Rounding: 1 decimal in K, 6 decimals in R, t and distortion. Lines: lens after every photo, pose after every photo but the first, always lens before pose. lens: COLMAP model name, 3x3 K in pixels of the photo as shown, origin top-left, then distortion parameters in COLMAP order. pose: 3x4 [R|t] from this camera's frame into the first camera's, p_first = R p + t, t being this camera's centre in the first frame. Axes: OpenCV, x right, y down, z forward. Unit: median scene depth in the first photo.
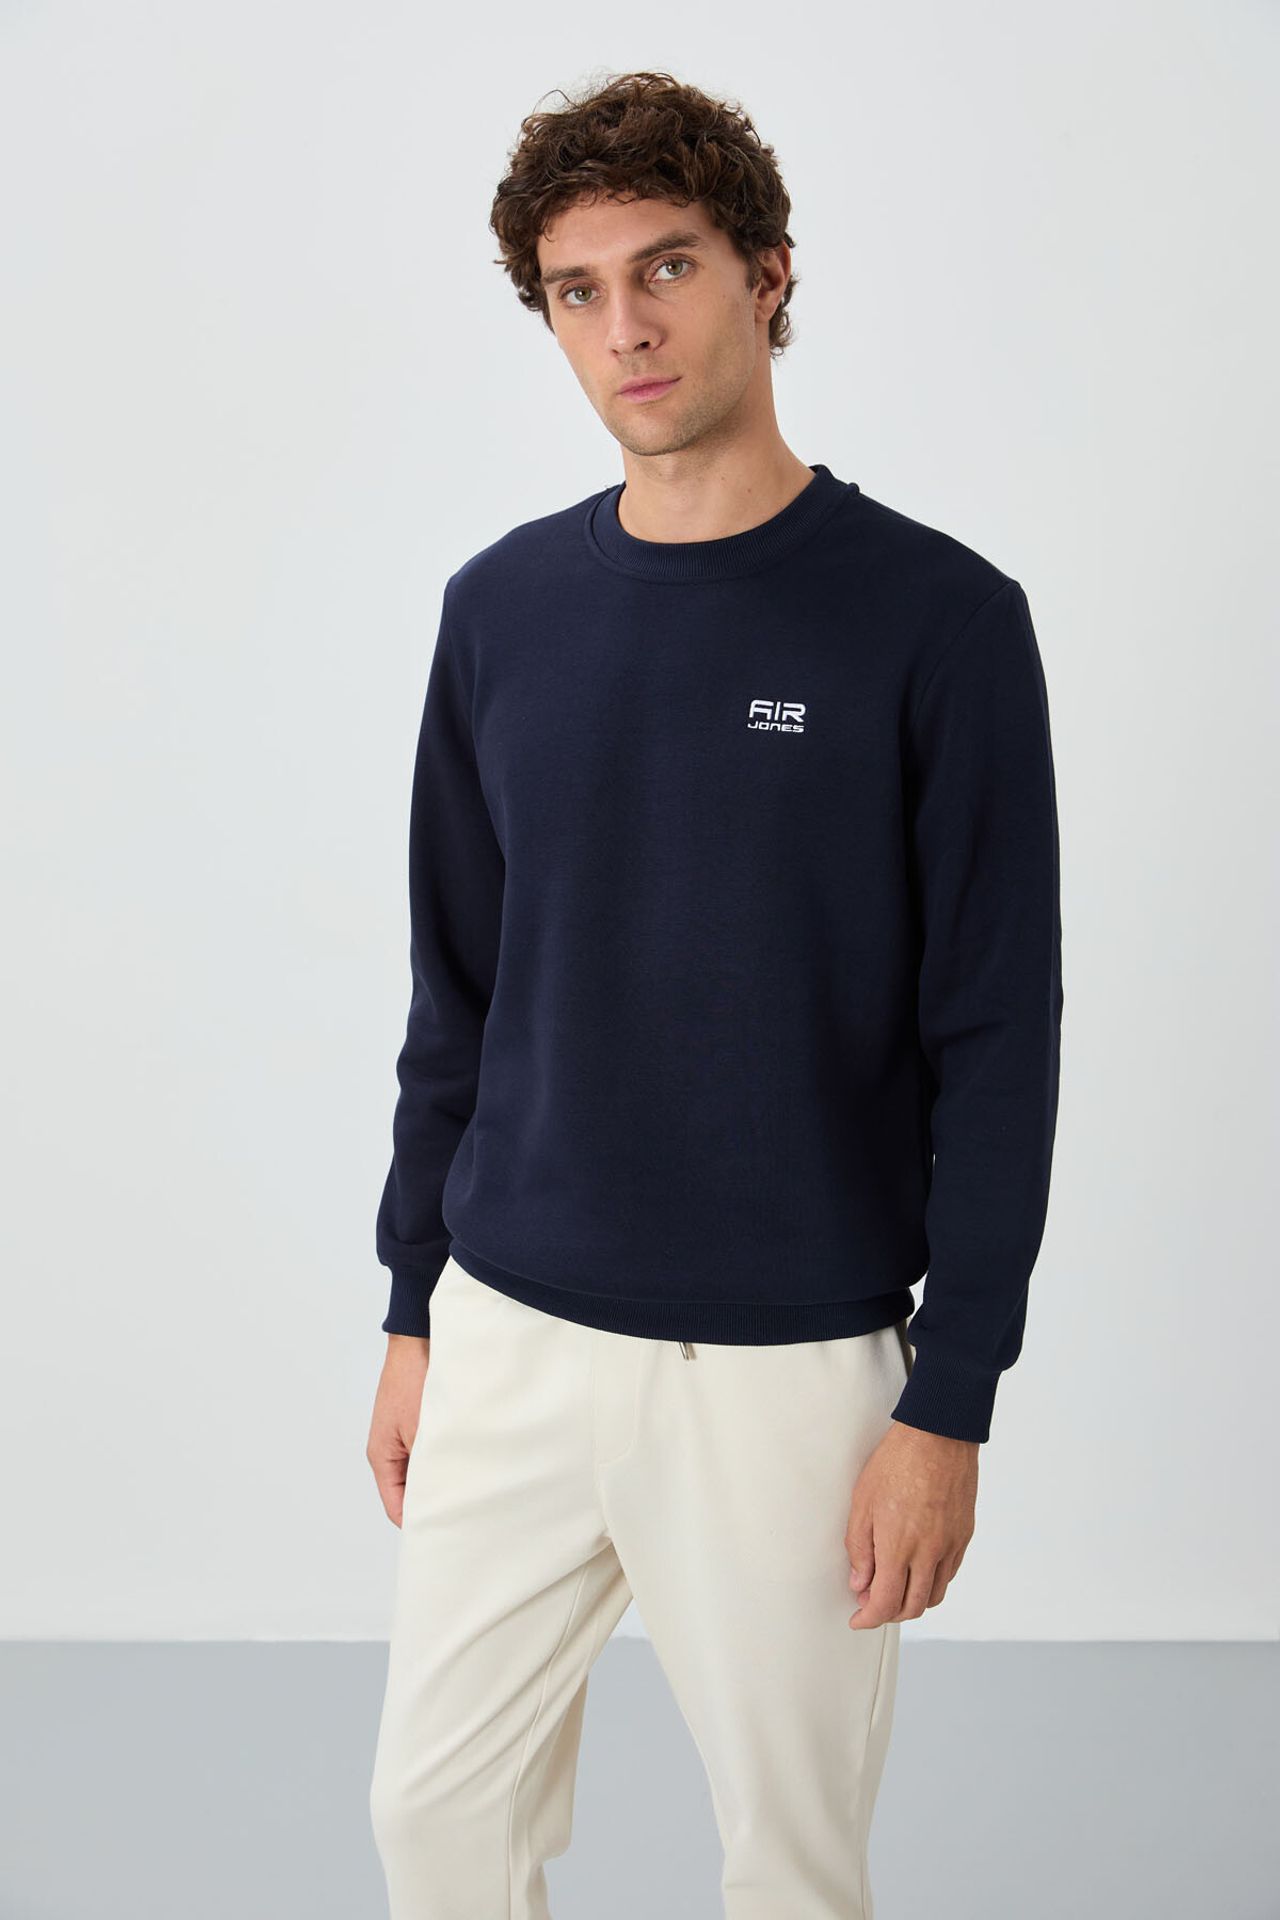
lens RADIAL K [[3329.0, 0, 640.0], [0, 3329.0, 960.0], [0, 0, 1]] dist [-0.017457, -0.023393]
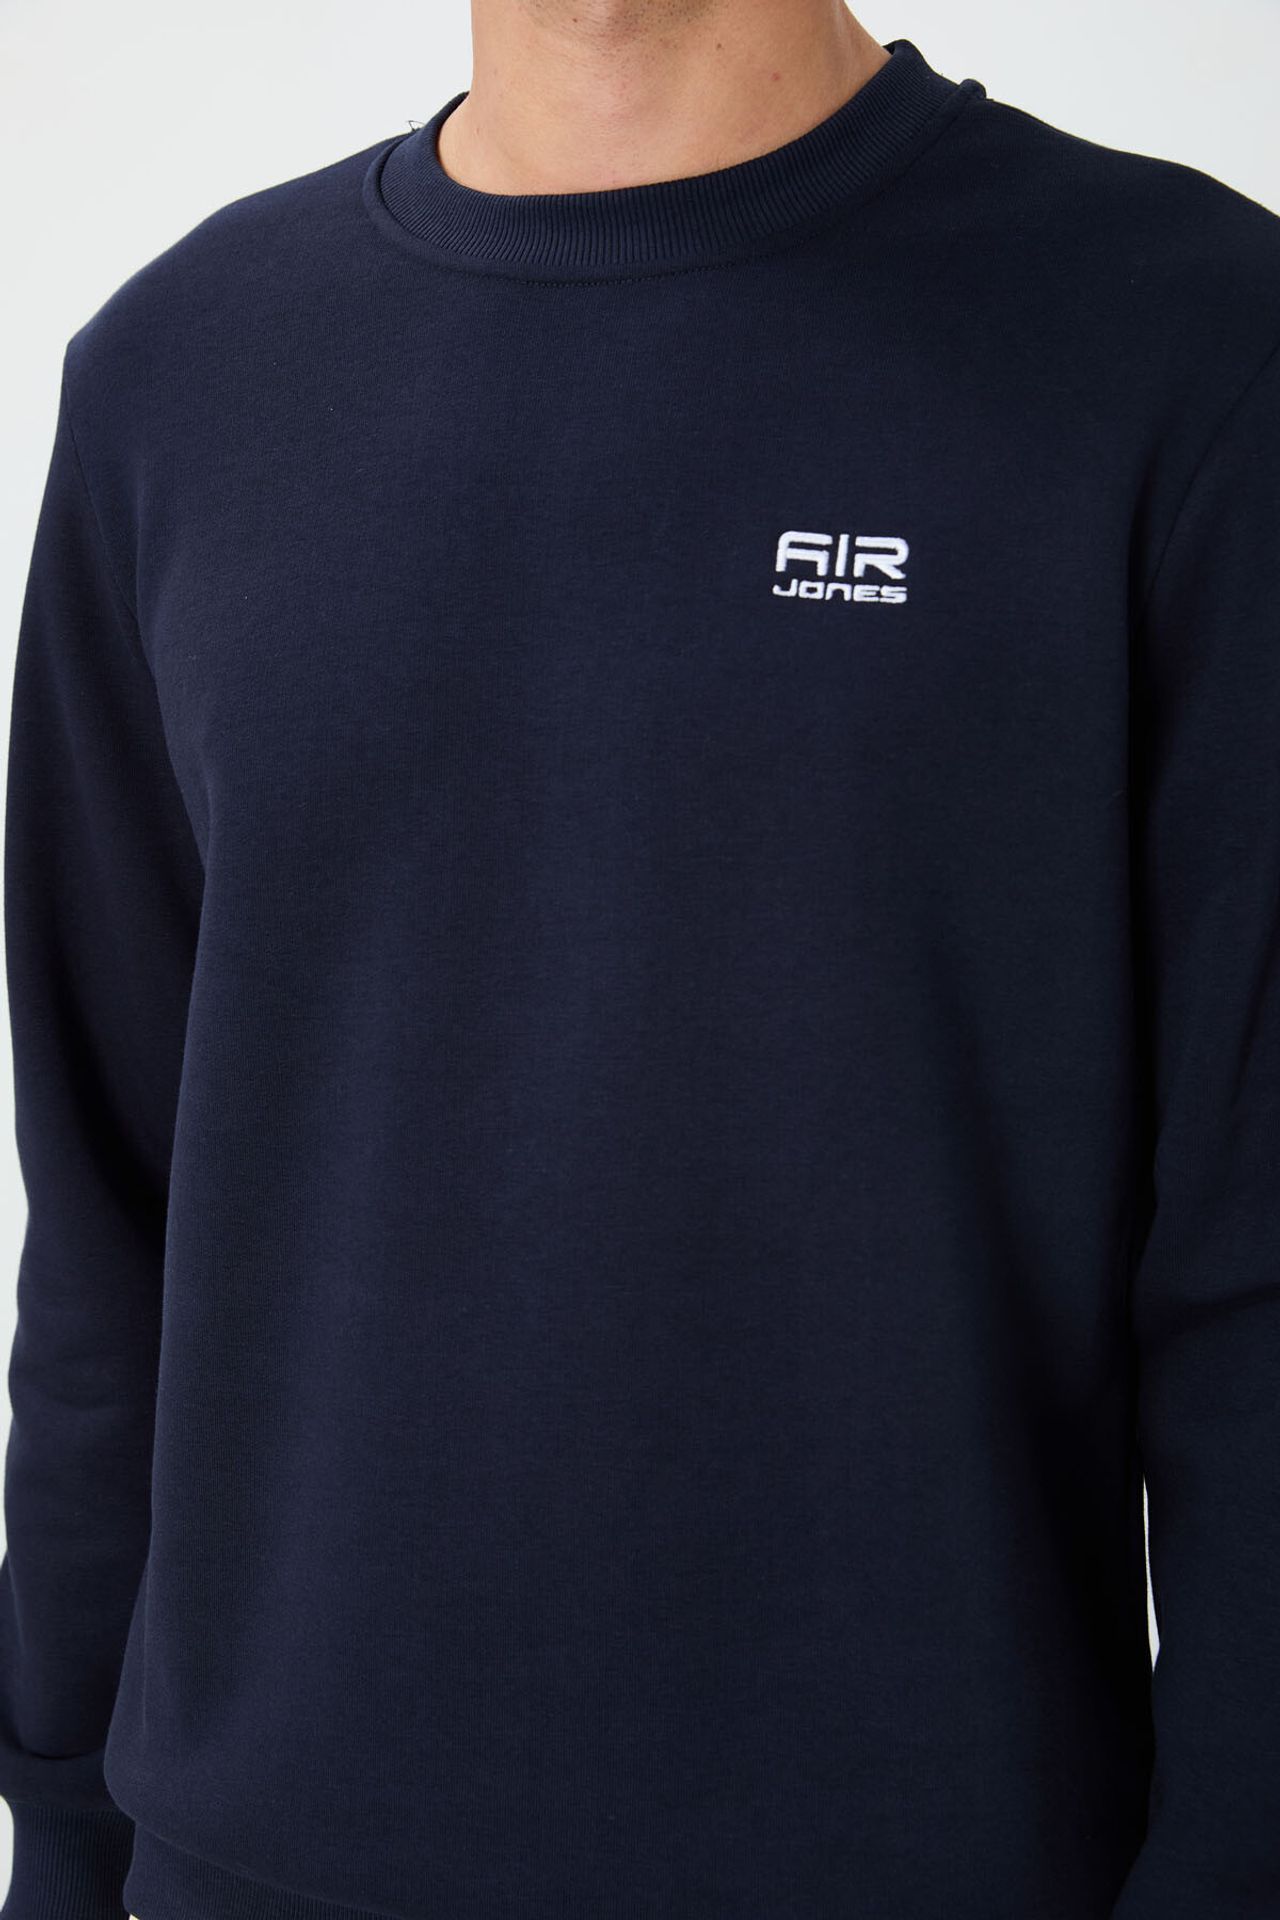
lens RADIAL K [[5427.7, 0, 640.0], [0, 5427.7, 960.0], [0, 0, 1]] dist [1.146537, -37.251560]
pose [[0.998992, -0.014092, 0.042628, -0.014518], [0.015626, 0.999234, -0.035875, 0.002229], [-0.042090, 0.036505, 0.998447, 0.276735]]
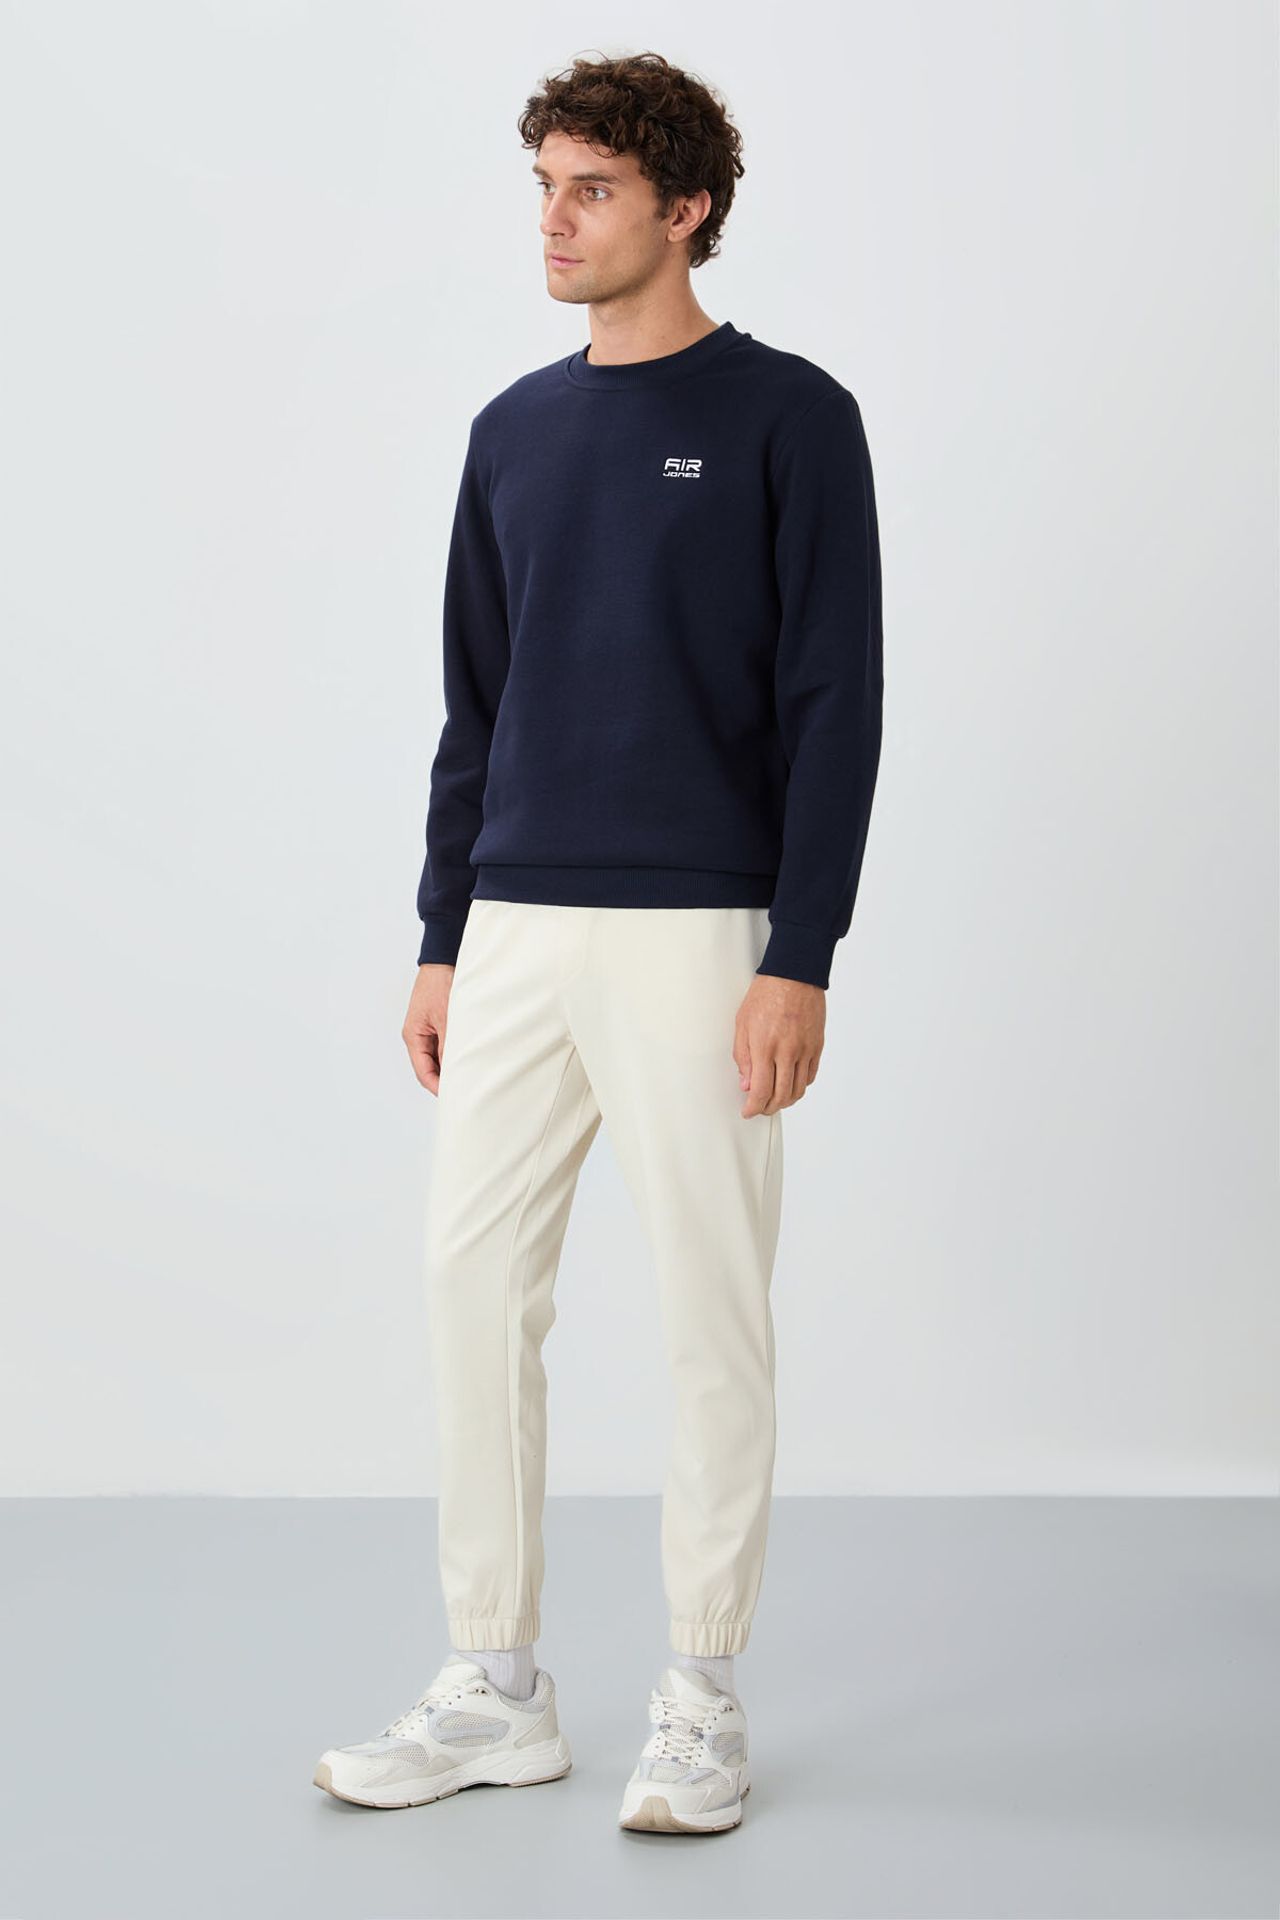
lens RADIAL K [[3472.8, 0, 640.0], [0, 3472.8, 960.0], [0, 0, 1]] dist [0.406939, 0.000051]
pose [[0.999825, 0.011328, -0.014908, 0.044488], [-0.011955, 0.999018, -0.042664, 0.204075], [0.014410, 0.042834, 0.998978, -0.547204]]
